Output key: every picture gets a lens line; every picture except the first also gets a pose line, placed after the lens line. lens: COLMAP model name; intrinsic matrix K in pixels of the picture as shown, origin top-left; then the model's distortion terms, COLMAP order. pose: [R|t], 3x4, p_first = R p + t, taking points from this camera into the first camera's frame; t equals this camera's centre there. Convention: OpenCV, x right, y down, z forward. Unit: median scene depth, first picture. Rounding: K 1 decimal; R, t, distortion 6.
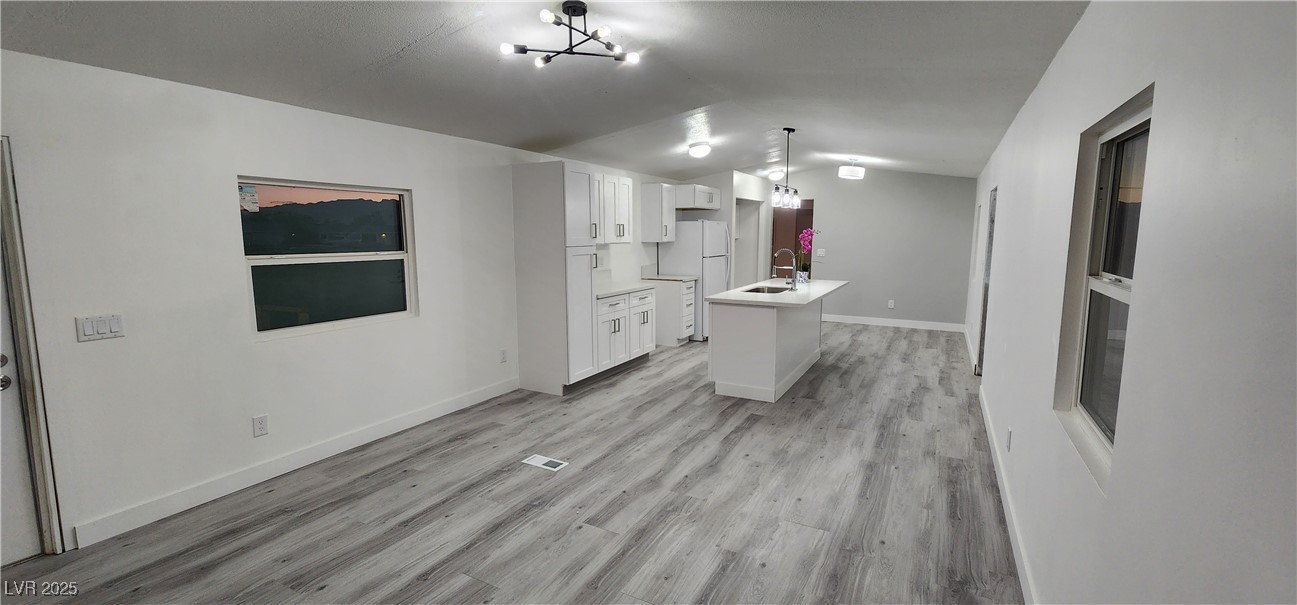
lens RADIAL K [[534.4, 0, 645.2], [0, 534.4, 298.3], [0, 0, 1]] dist [0.012952, -0.000378]
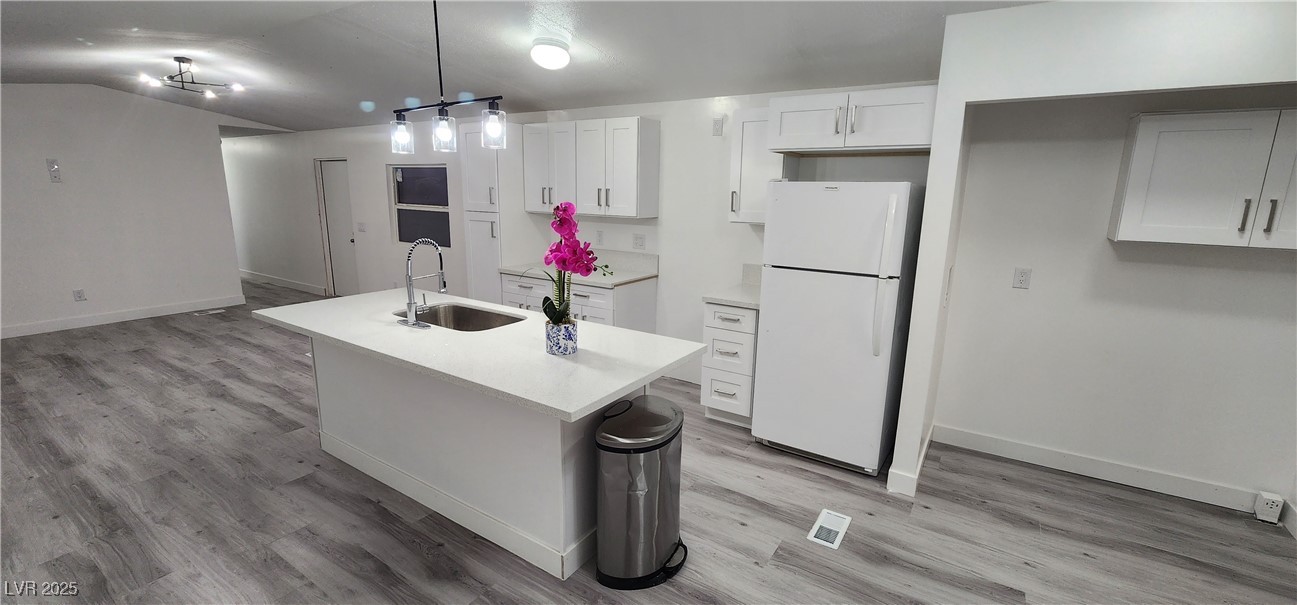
lens RADIAL K [[534.4, 0, 645.2], [0, 534.4, 298.3], [0, 0, 1]] dist [0.012952, -0.000378]
pose [[-0.087604, 0.201832, -0.975494, 1.253934], [-0.132458, 0.968204, 0.212219, -0.290082], [0.987310, 0.147803, -0.058085, 2.121333]]
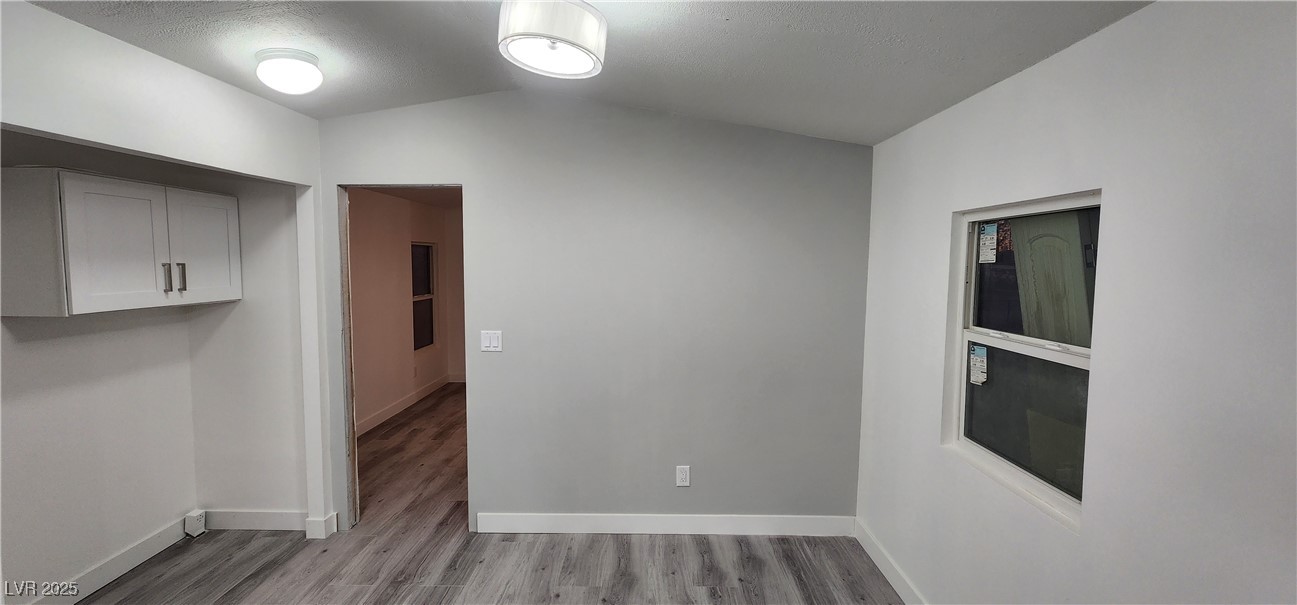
lens RADIAL K [[534.4, 0, 645.2], [0, 534.4, 298.3], [0, 0, 1]] dist [0.012952, -0.000378]
pose [[0.883171, -0.031058, 0.468022, -0.313312], [0.056549, 0.997578, -0.040509, -0.166608], [-0.465631, 0.062242, 0.882788, 1.269238]]
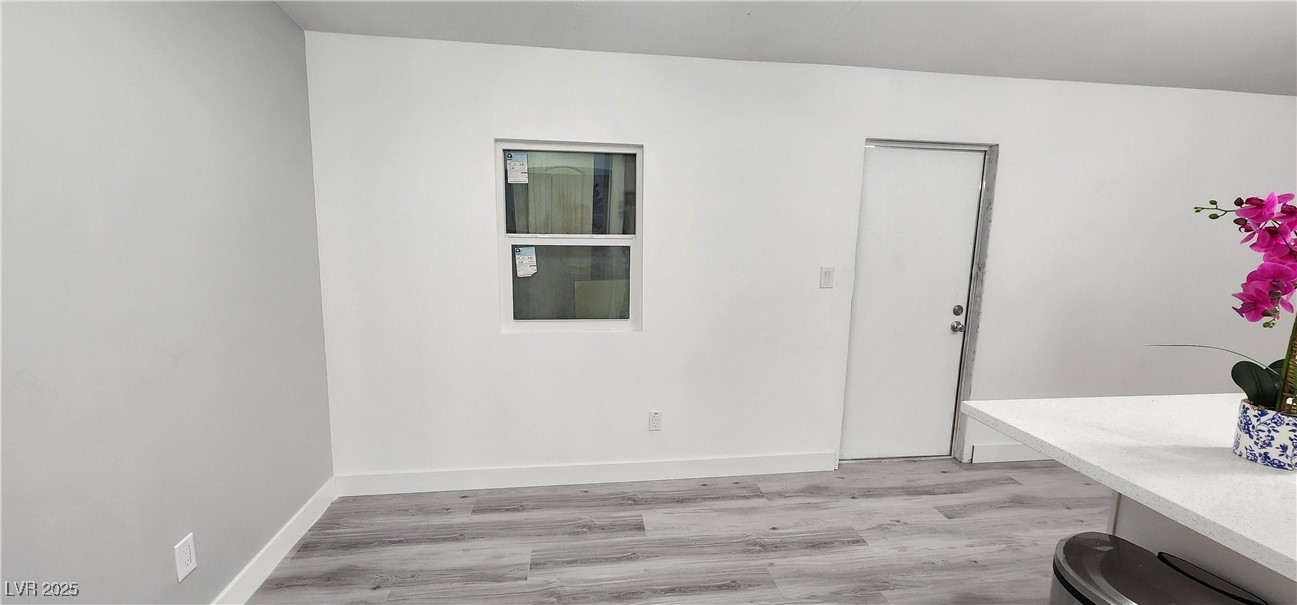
lens RADIAL K [[534.4, 0, 645.2], [0, 534.4, 298.3], [0, 0, 1]] dist [0.012952, -0.000378]
pose [[-0.583431, -0.129096, 0.801837, -0.334030], [0.082786, 0.972690, 0.216841, -0.171652], [-0.807932, 0.192893, -0.556810, 1.371748]]
